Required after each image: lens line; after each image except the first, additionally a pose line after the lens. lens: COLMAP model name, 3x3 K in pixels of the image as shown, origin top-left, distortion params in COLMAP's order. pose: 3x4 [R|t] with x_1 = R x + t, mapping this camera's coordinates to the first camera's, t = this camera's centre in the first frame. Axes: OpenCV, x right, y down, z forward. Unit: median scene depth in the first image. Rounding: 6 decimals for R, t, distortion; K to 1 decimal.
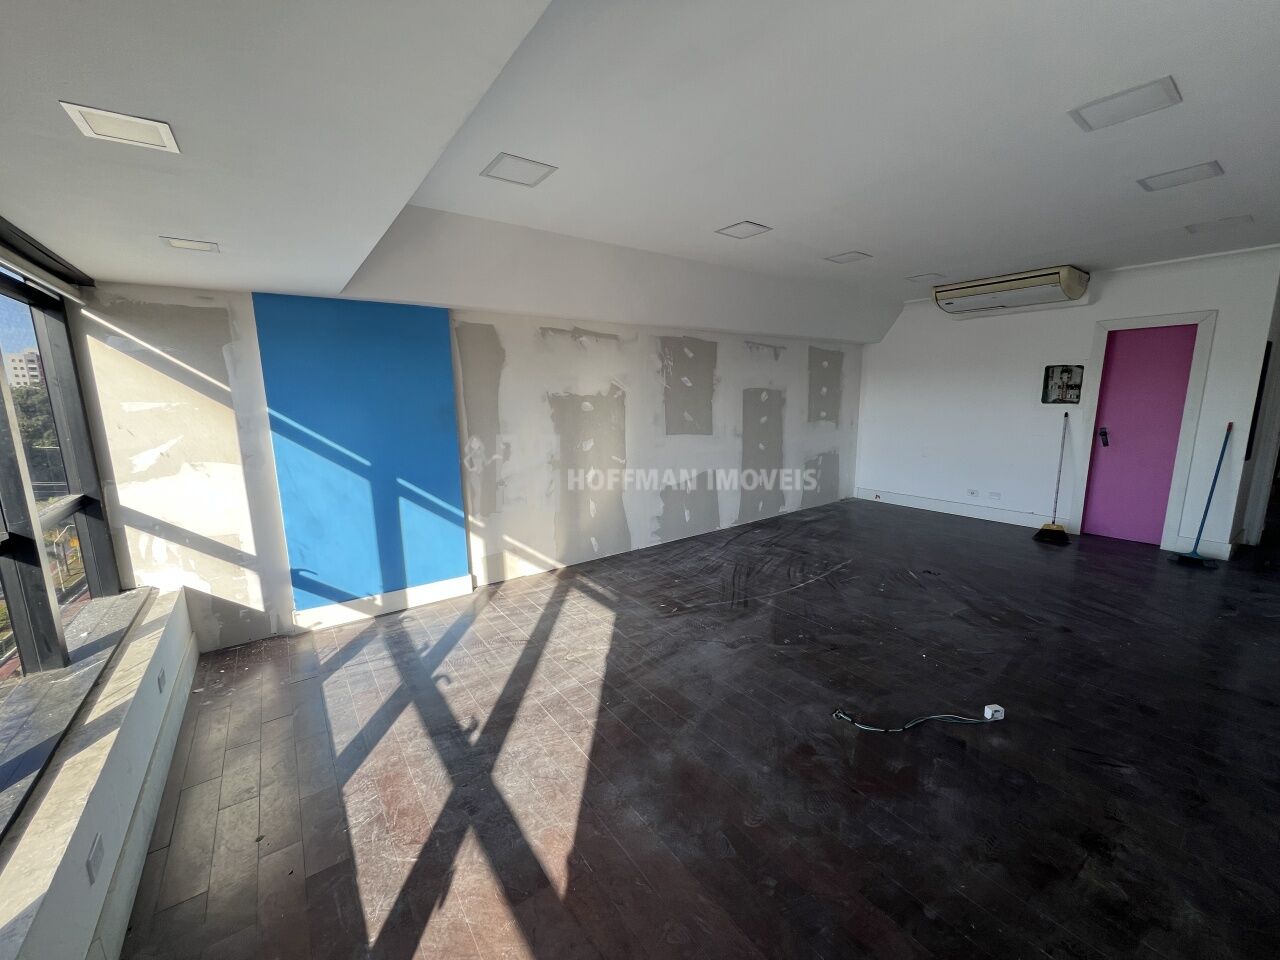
lens RADIAL K [[508.9, 0, 639.4], [0, 508.9, 483.1], [0, 0, 1]] dist [0.000518, 0.000016]
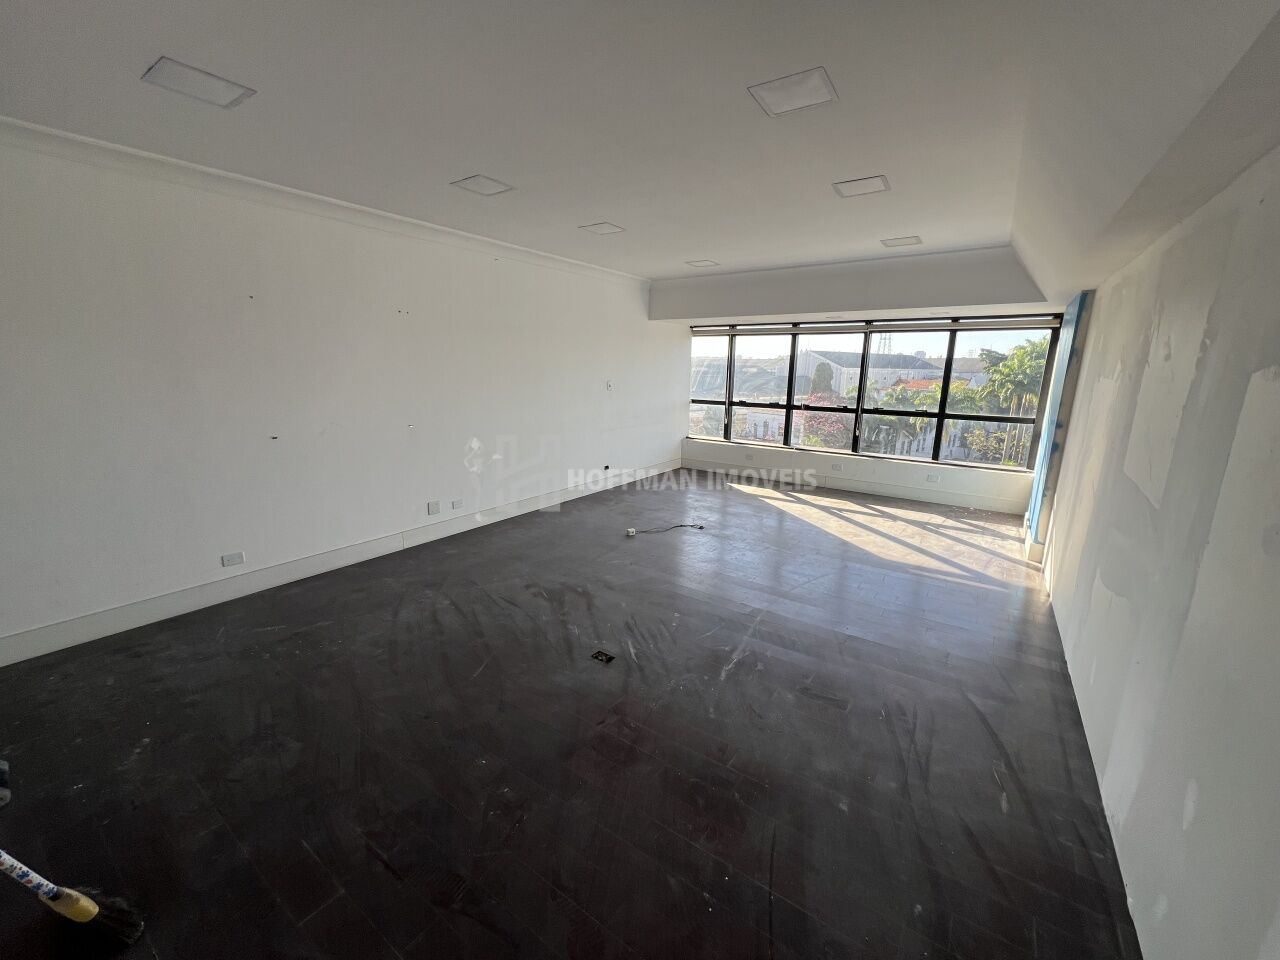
lens RADIAL K [[508.9, 0, 641.6], [0, 508.9, 482.3], [0, 0, 1]] dist [0.000518, 0.000016]
pose [[-0.945386, 0.073759, -0.317498, 0.984066], [-0.053861, 0.925321, 0.375339, -0.375693], [0.321473, 0.371941, -0.870813, 2.052256]]
